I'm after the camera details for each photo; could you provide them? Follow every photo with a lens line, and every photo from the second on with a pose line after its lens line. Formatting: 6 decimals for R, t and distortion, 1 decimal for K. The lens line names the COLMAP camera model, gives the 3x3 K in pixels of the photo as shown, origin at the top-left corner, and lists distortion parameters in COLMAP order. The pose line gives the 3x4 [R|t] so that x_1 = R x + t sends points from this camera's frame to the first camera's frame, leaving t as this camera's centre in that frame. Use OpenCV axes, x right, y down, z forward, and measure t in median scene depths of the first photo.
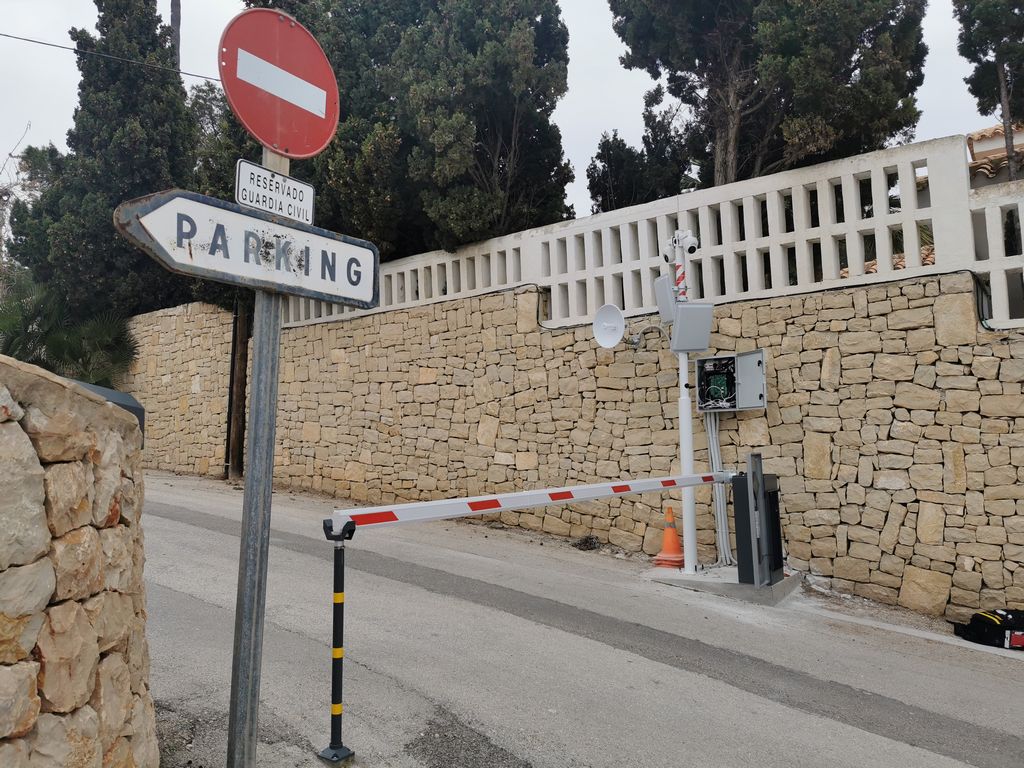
lens RADIAL K [[796.6, 0, 515.1], [0, 796.6, 383.9], [0, 0, 1]] dist [0.054260, -0.073960]
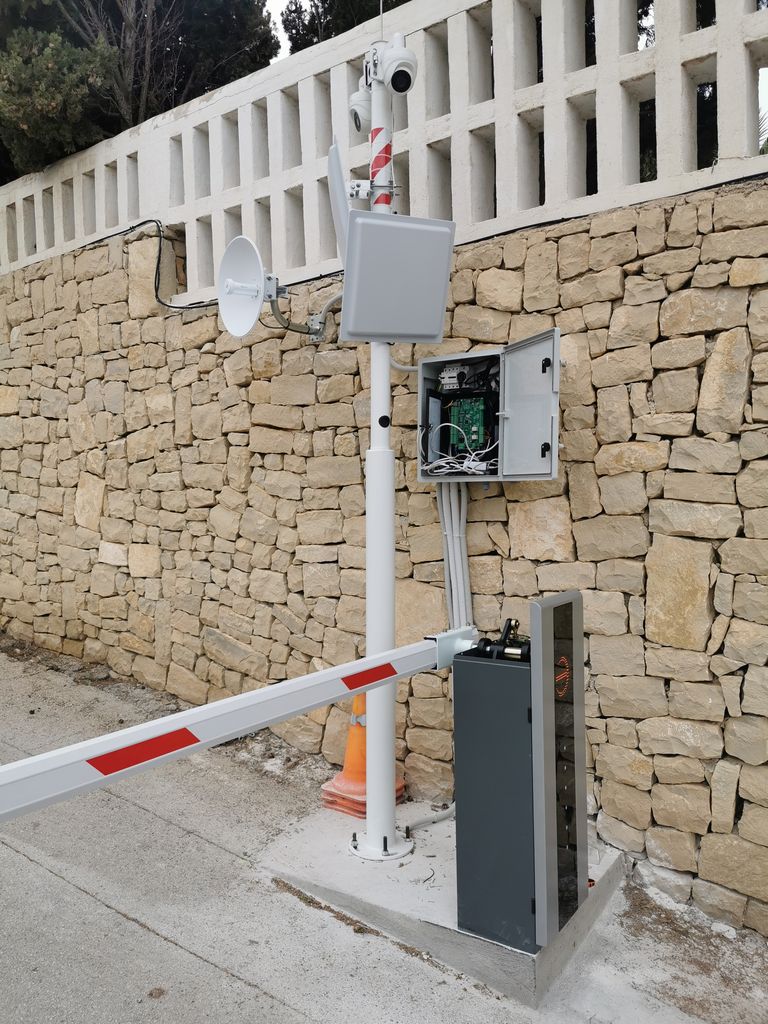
lens RADIAL K [[796.6, 0, 388.3], [0, 796.6, 518.1], [0, 0, 1]] dist [0.054260, -0.073960]
pose [[0.999778, 0.021031, -0.001132, 0.199168], [-0.020793, 0.994135, 0.106131, 0.008024], [0.003357, -0.106084, 0.994352, 0.519010]]
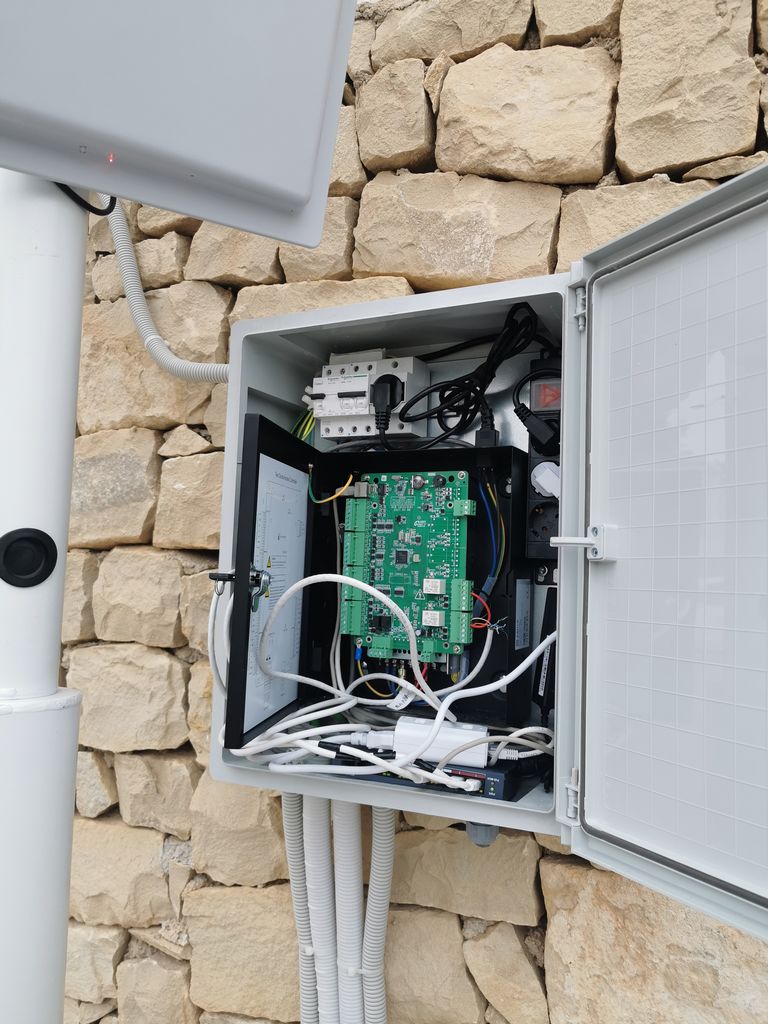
lens RADIAL K [[796.6, 0, 383.4], [0, 796.6, 512.8], [0, 0, 1]] dist [0.054260, -0.073960]
pose [[0.986036, 0.061997, 0.154562, 0.218168], [-0.059991, 0.998043, -0.017613, -0.002690], [-0.155351, 0.008094, 0.987826, 0.827987]]
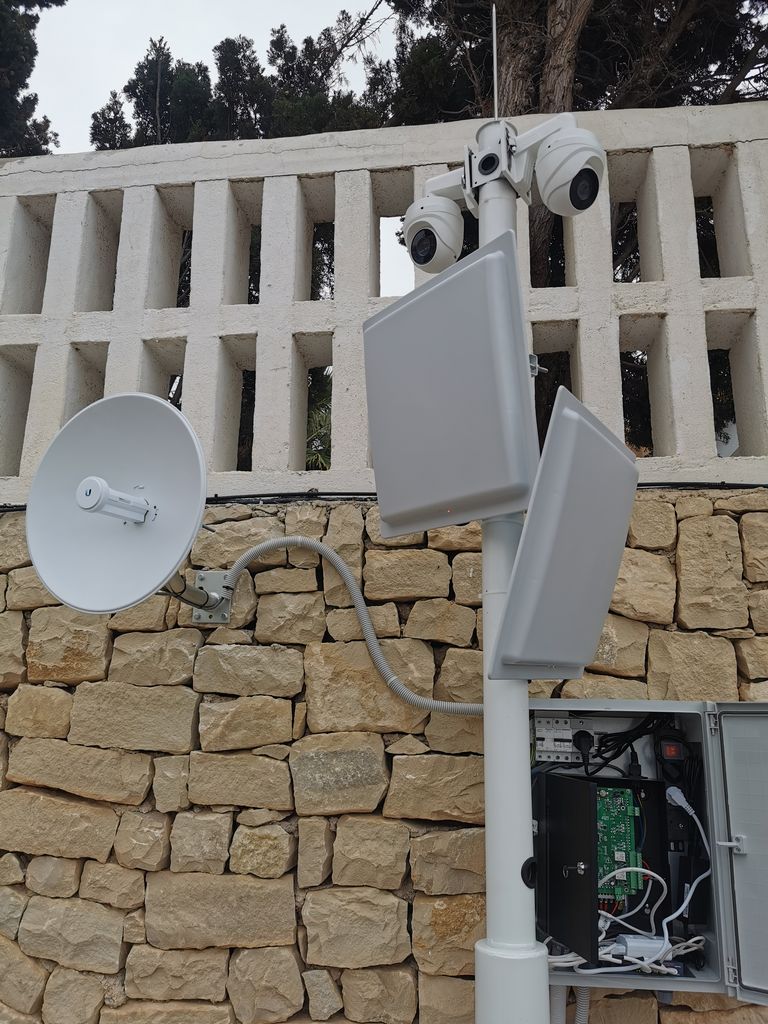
lens RADIAL K [[796.6, 0, 385.1], [0, 796.6, 511.7], [0, 0, 1]] dist [0.054260, -0.073960]
pose [[0.873209, 0.172449, 0.455815, 0.083799], [-0.078743, 0.972936, -0.217243, -0.030652], [-0.480943, 0.153807, 0.863156, 0.775042]]
